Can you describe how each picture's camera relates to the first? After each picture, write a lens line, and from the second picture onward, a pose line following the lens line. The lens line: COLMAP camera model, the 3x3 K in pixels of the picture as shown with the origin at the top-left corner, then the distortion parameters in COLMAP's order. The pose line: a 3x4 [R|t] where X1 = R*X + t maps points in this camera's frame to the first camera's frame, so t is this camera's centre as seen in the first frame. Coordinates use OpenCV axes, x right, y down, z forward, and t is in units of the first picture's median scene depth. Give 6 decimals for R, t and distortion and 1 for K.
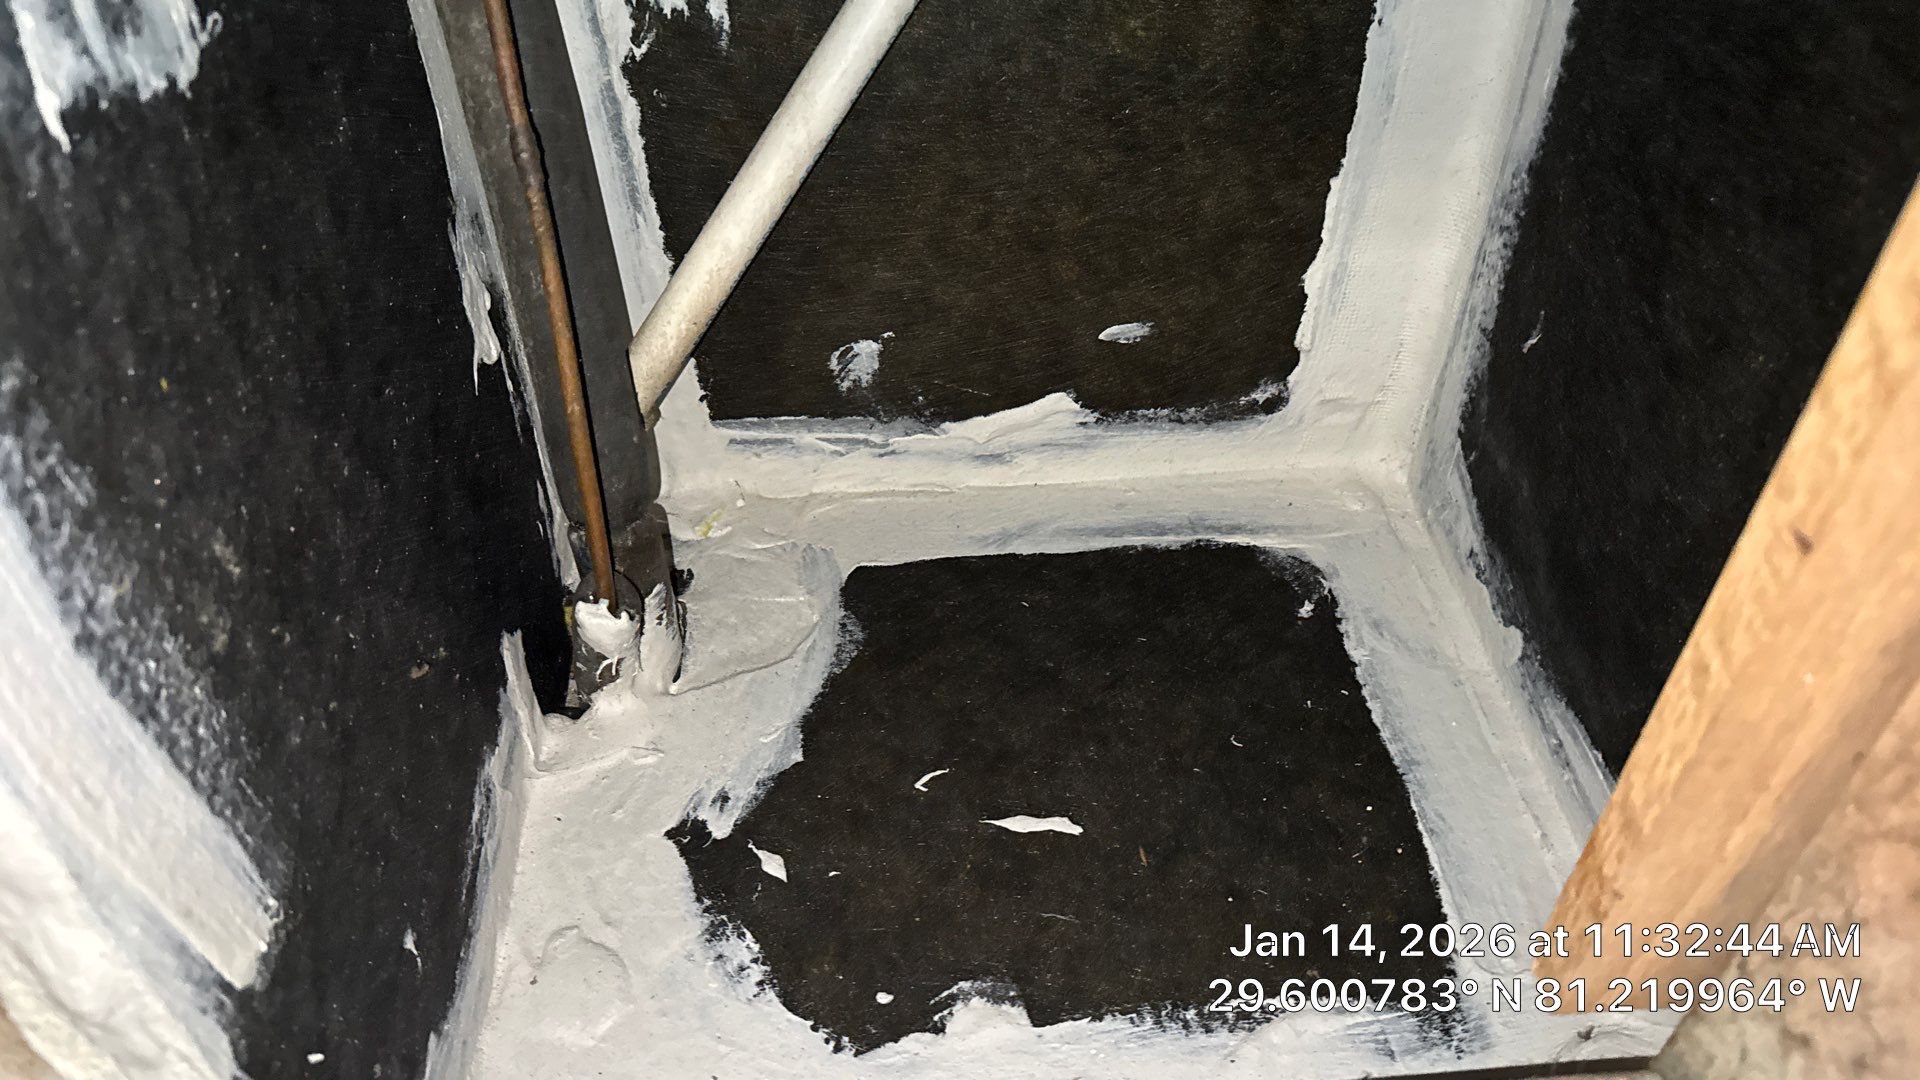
lens RADIAL K [[1357.4, 0, 963.7], [0, 1357.4, 537.4], [0, 0, 1]] dist [0.128056, -0.168686]
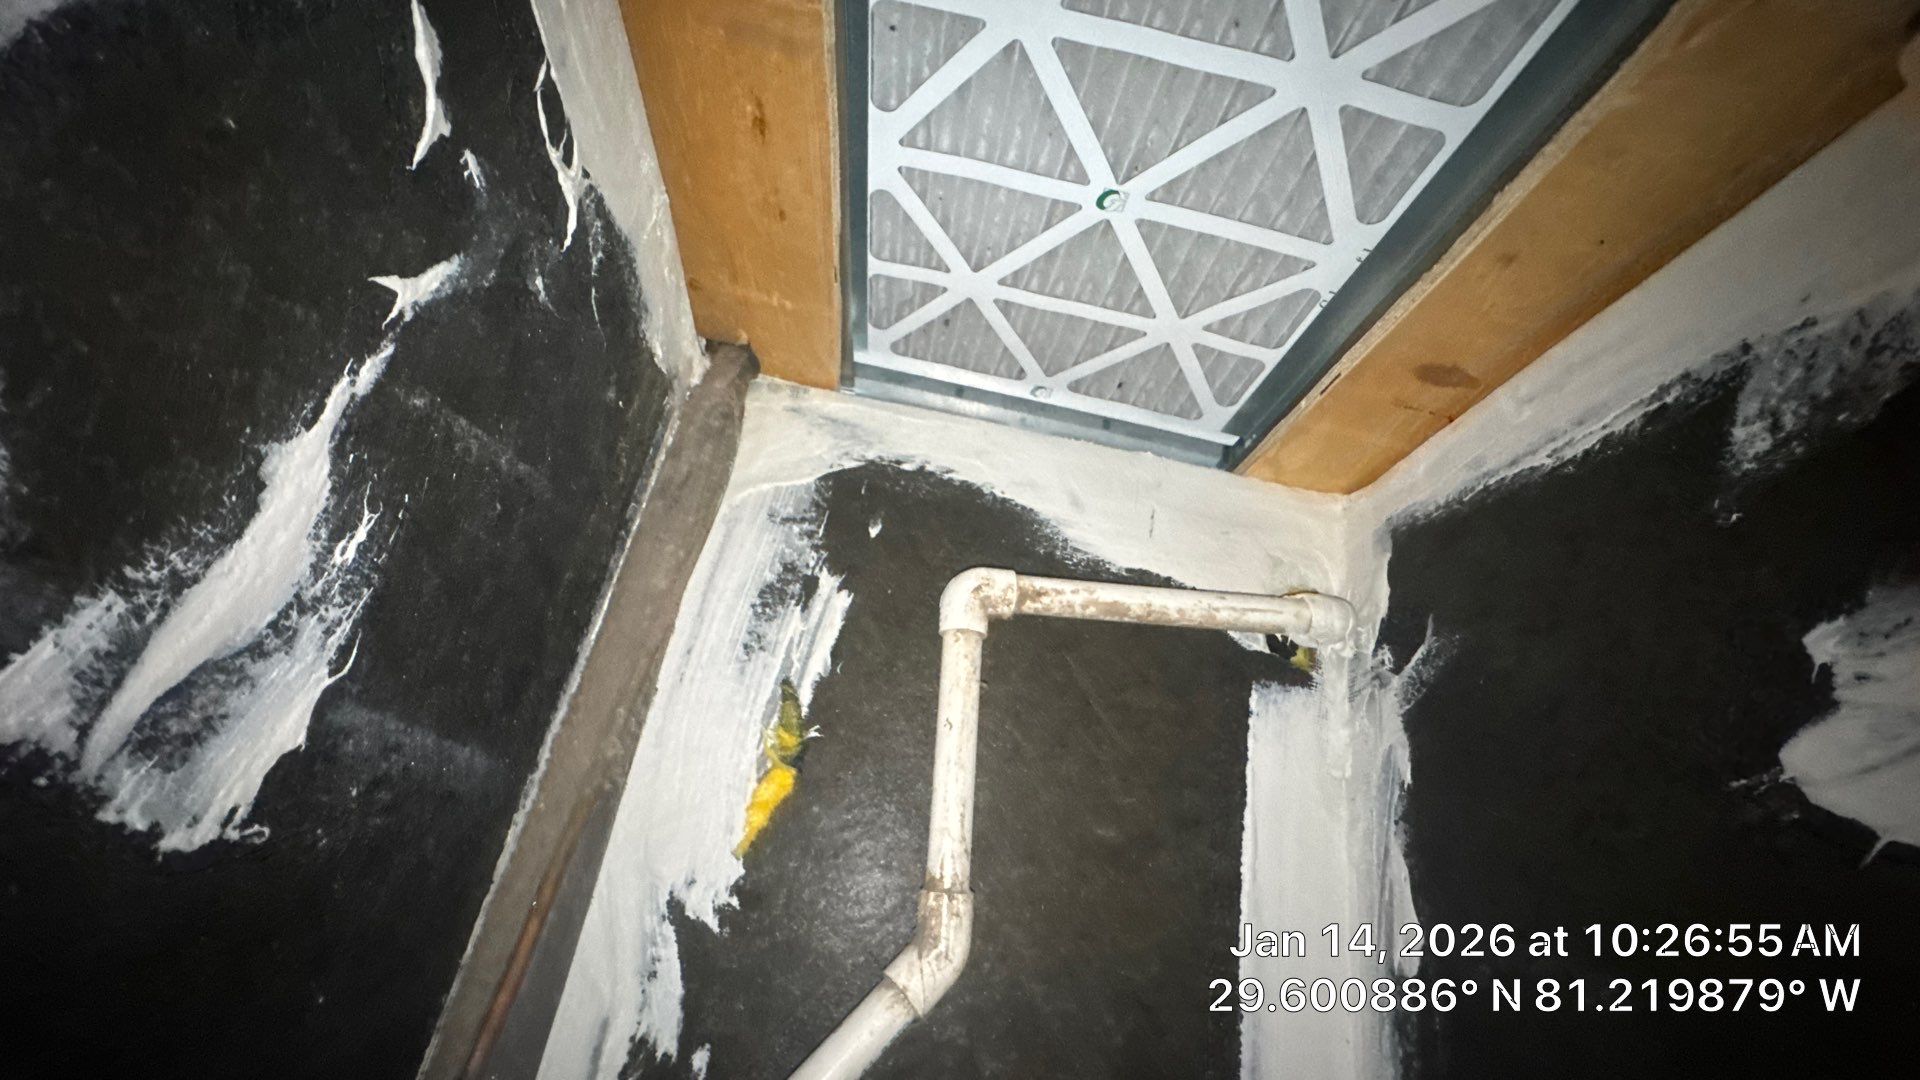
lens RADIAL K [[768.7, 0, 957.8], [0, 768.7, 539.7], [0, 0, 1]] dist [-0.002908, 0.000039]
pose [[0.983362, 0.175621, -0.046436, -0.003784], [-0.116995, 0.416737, -0.901467, 0.008210], [-0.138965, 0.891901, 0.430350, 0.249997]]
